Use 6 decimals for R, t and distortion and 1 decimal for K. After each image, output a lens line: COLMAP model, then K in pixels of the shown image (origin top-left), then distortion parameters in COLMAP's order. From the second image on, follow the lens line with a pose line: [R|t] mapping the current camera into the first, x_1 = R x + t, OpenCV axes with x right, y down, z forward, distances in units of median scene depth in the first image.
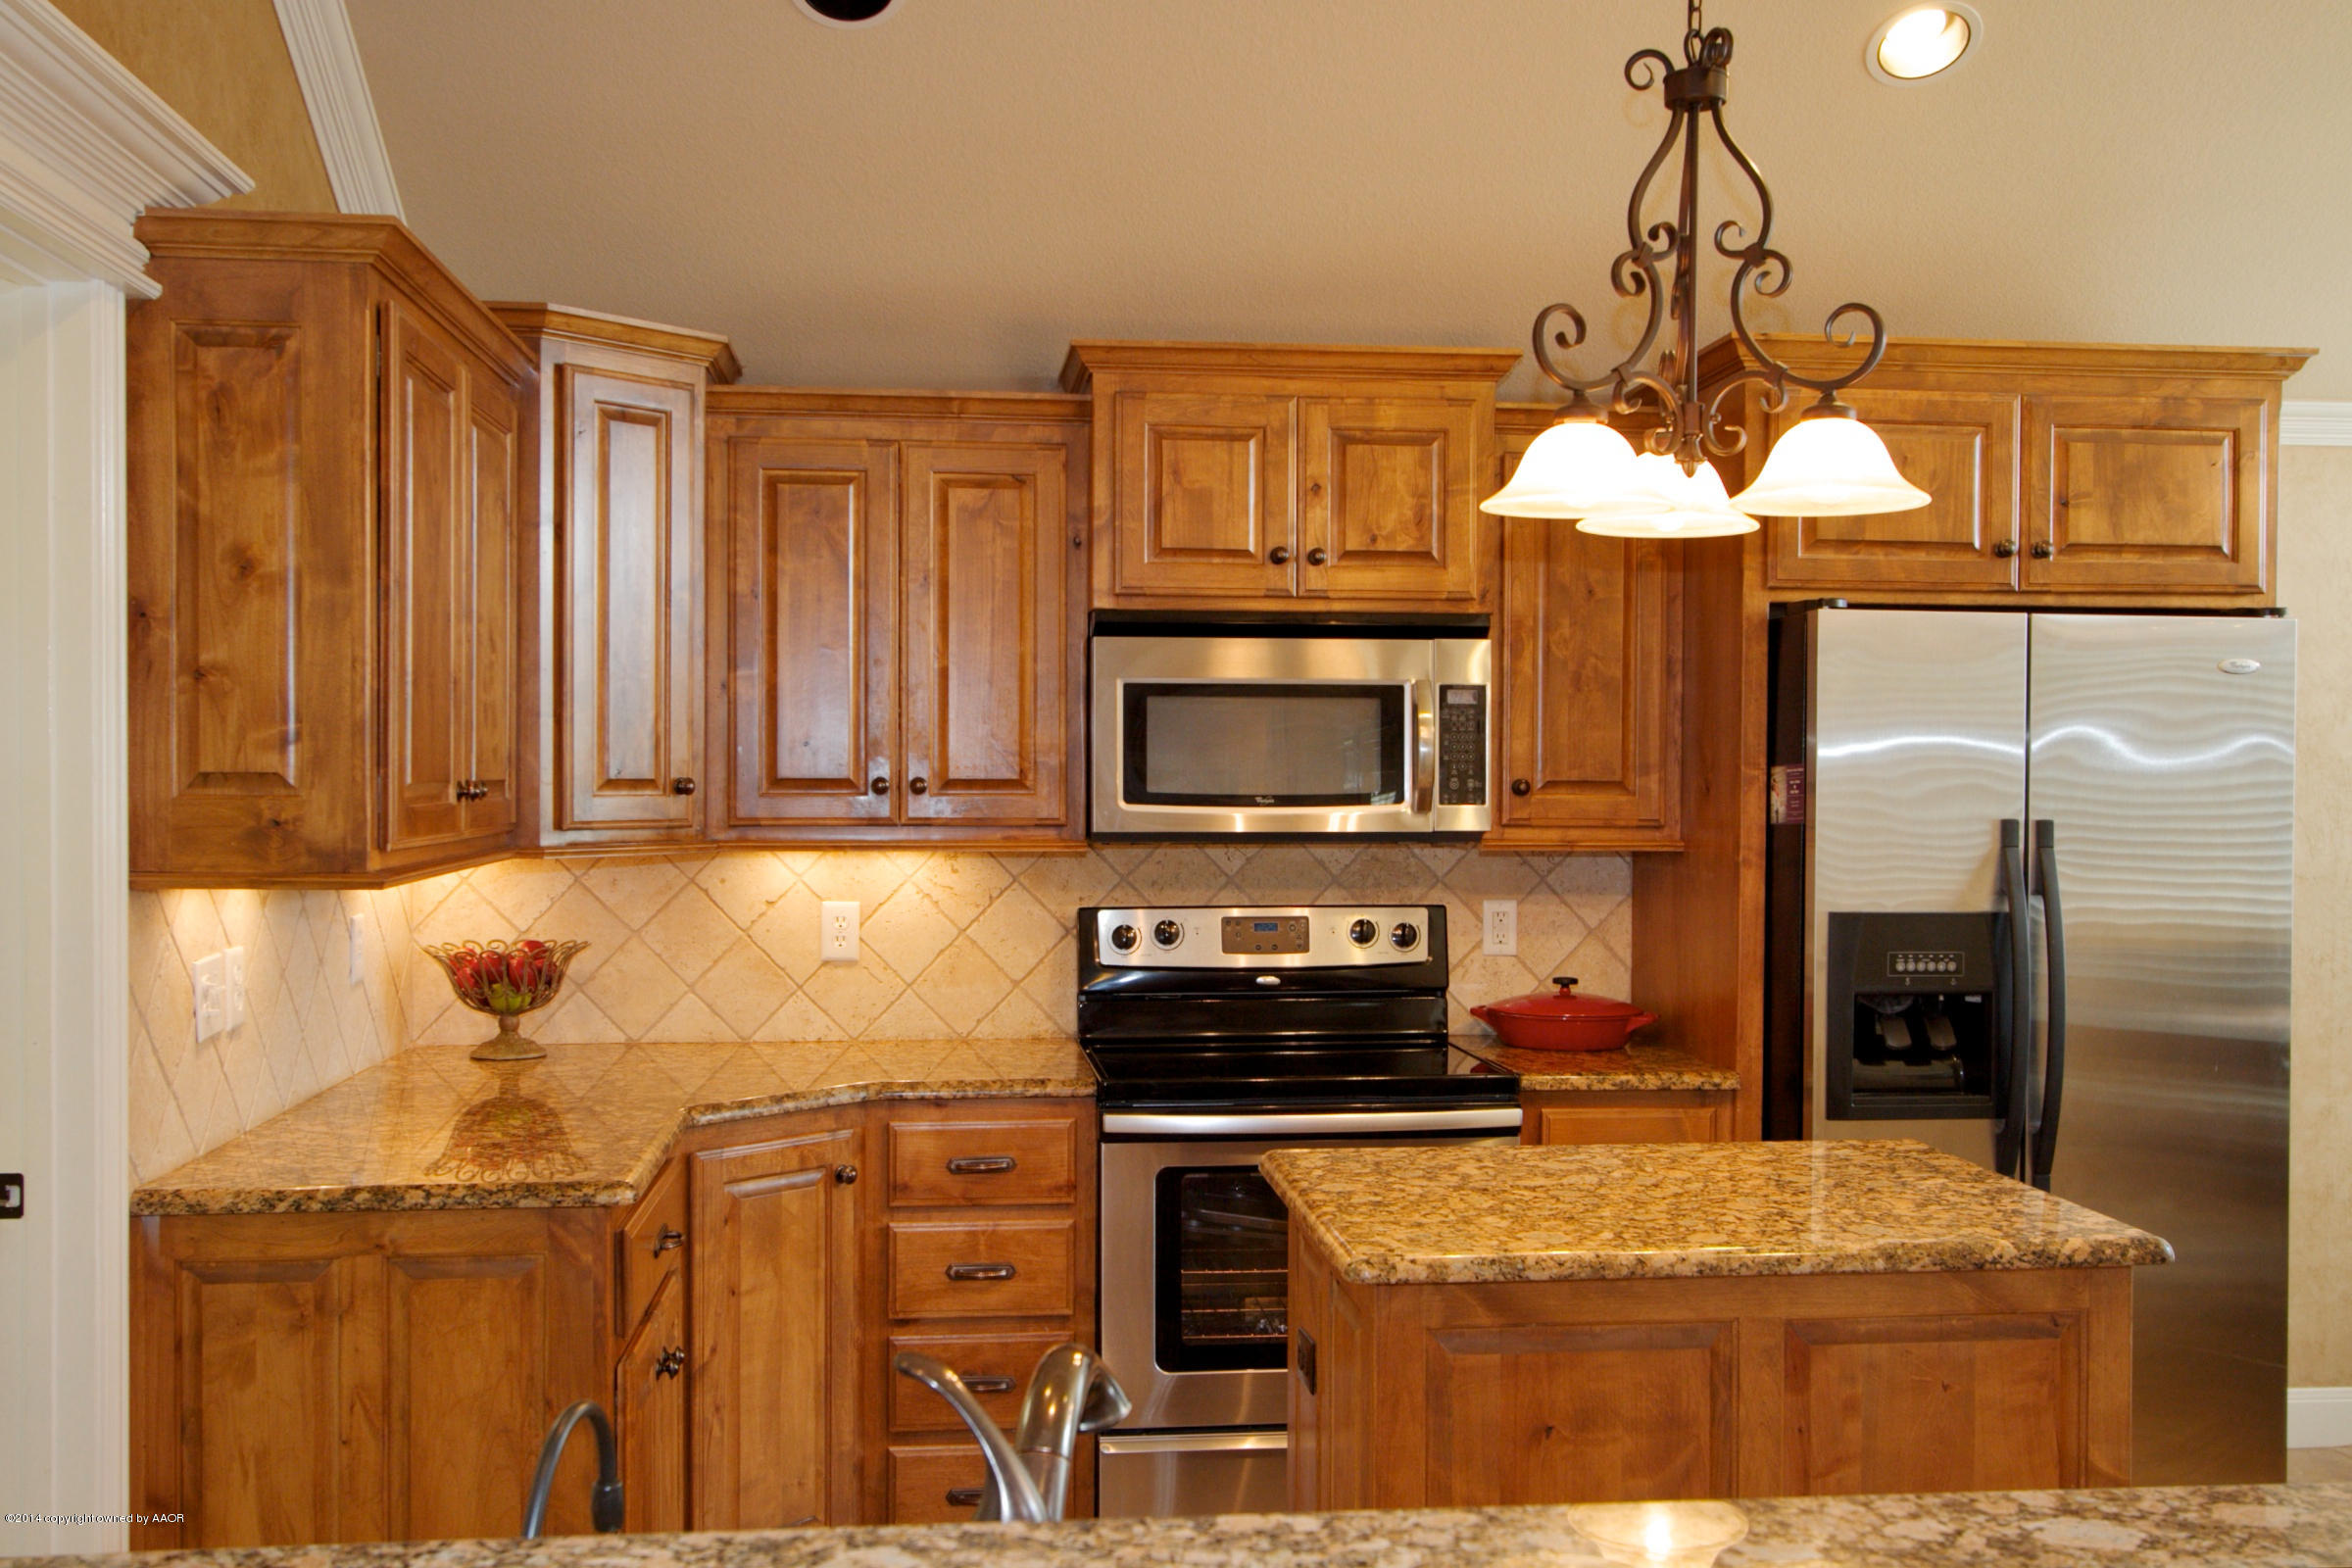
lens RADIAL K [[2299.1, 0, 1176.0], [0, 2299.1, 784.0], [0, 0, 1]] dist [0.004956, -0.014167]
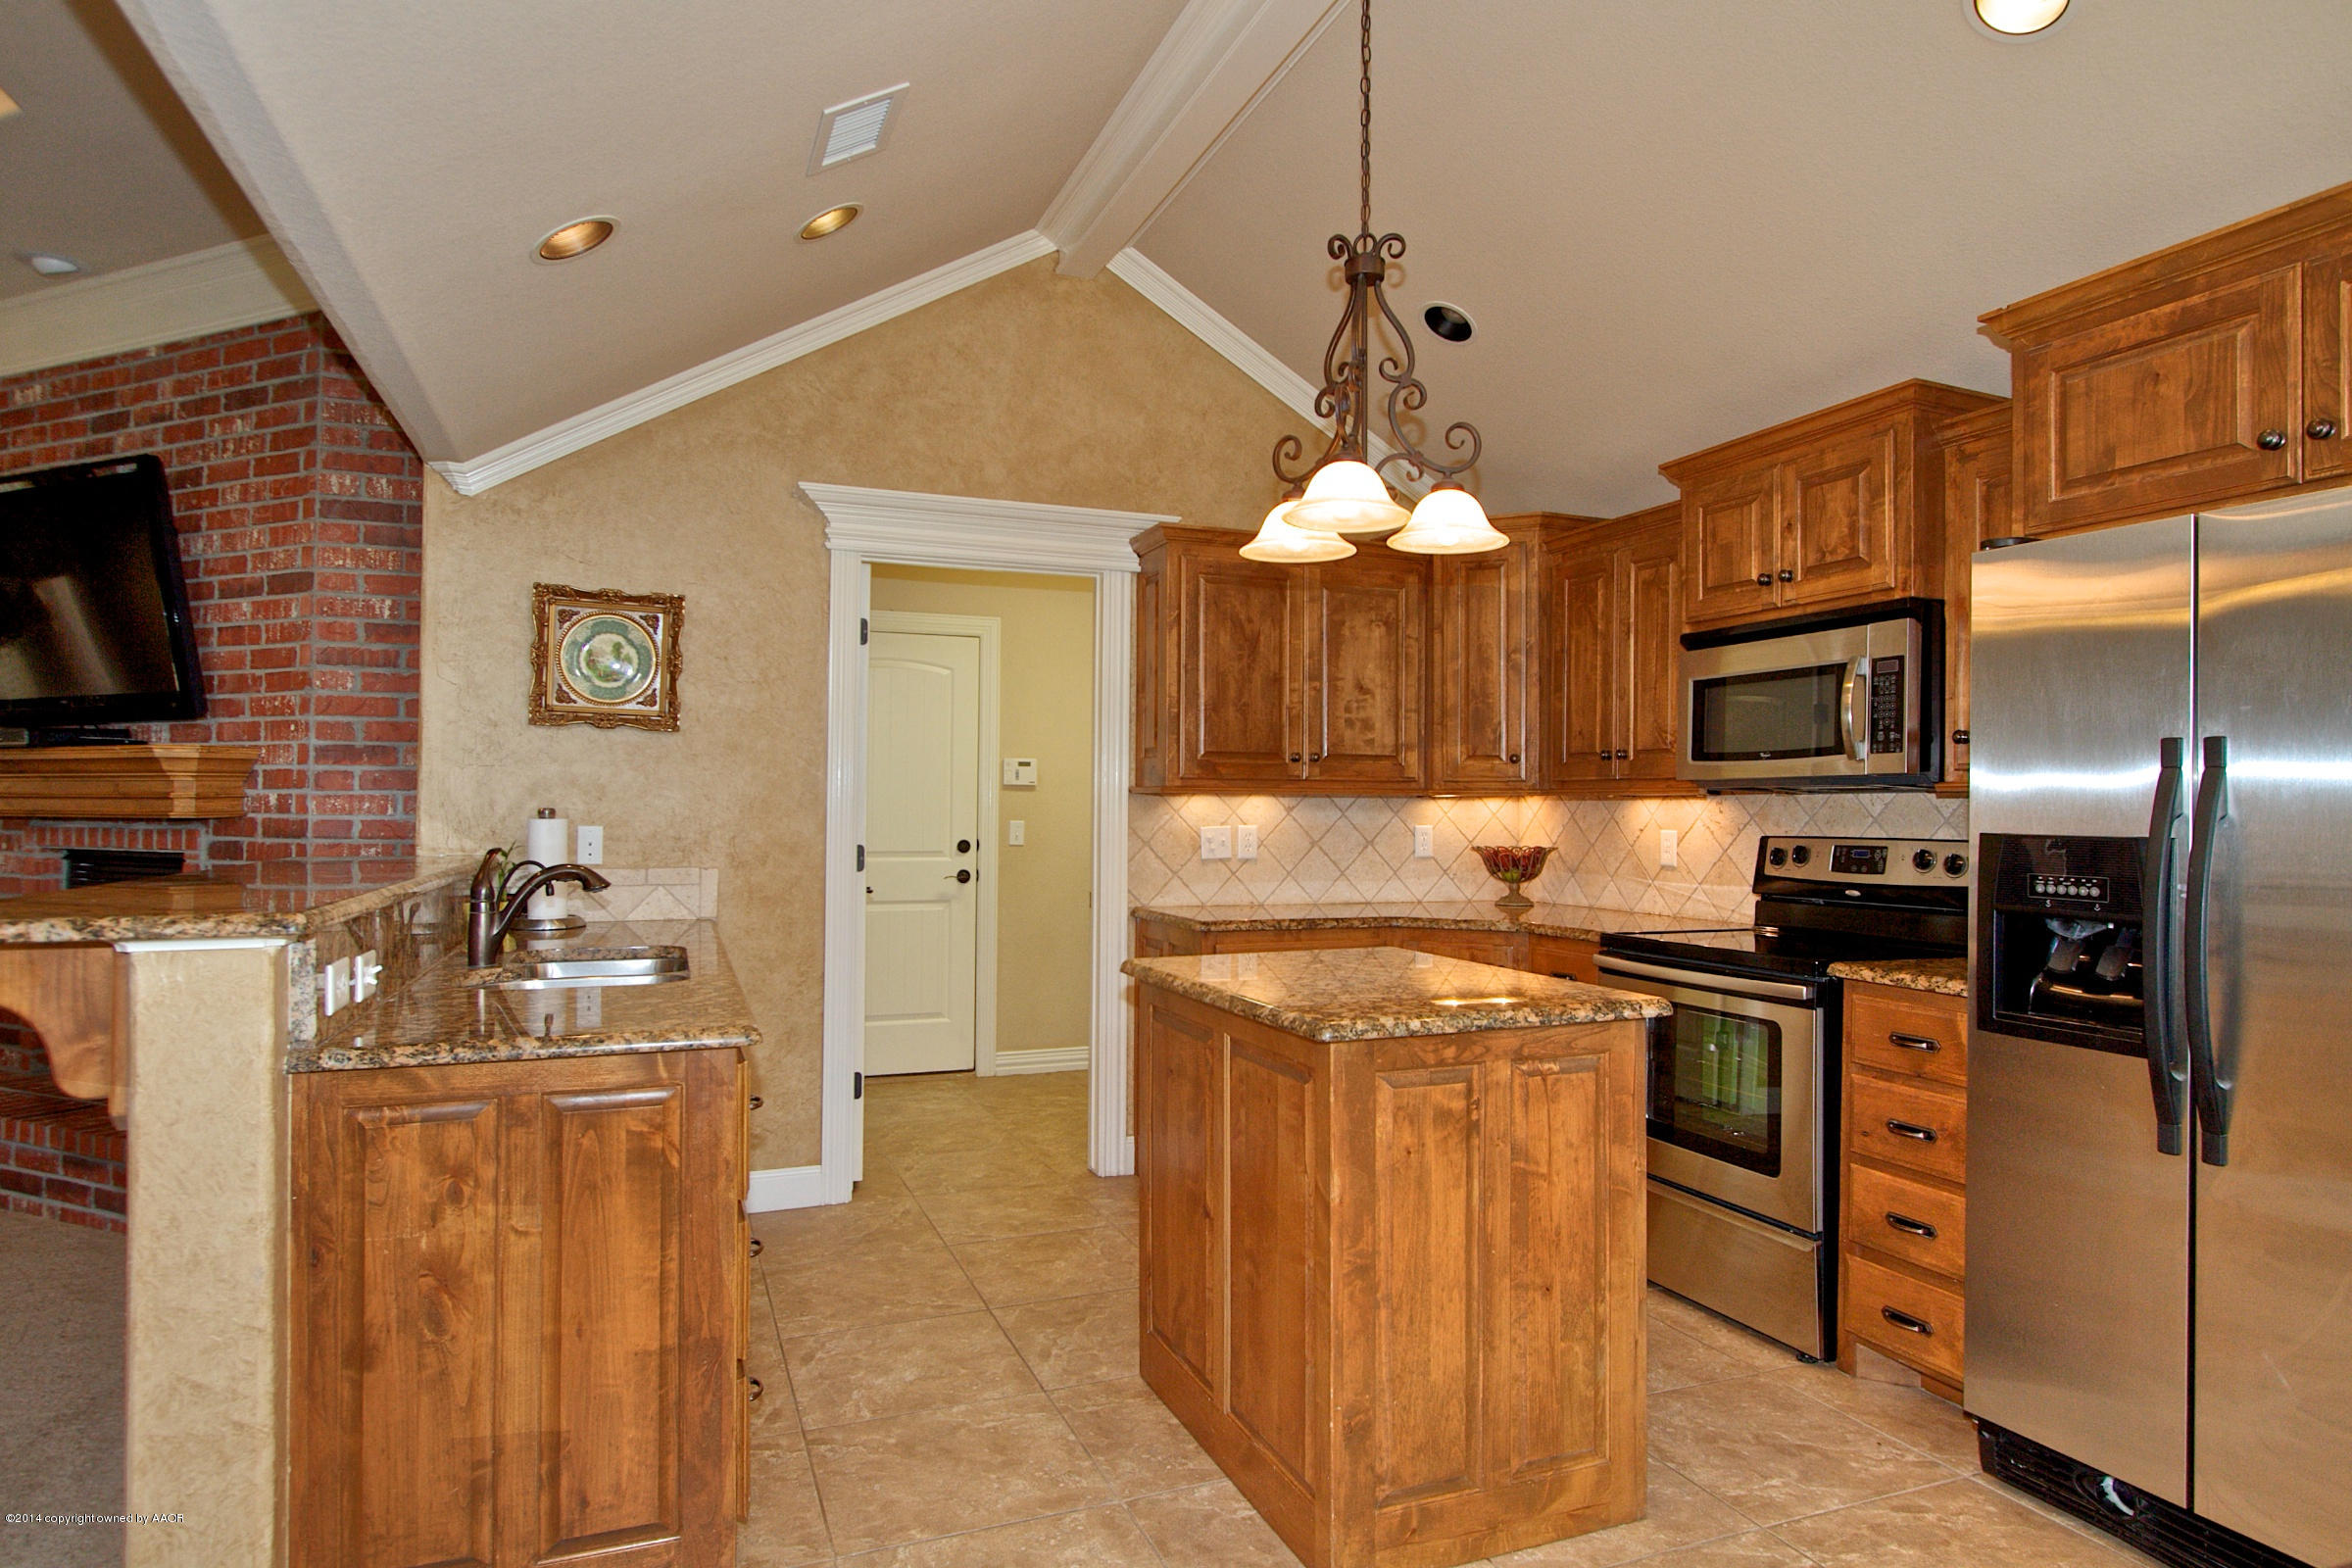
lens RADIAL K [[1322.9, 0, 1176.0], [0, 1322.9, 784.0], [0, 0, 1]] dist [-0.014176, 0.001157]
pose [[0.264231, -0.018259, -0.964286, 0.718179], [-0.014688, 0.999629, -0.022952, 0.048510], [0.964347, 0.020228, 0.263865, 0.443670]]
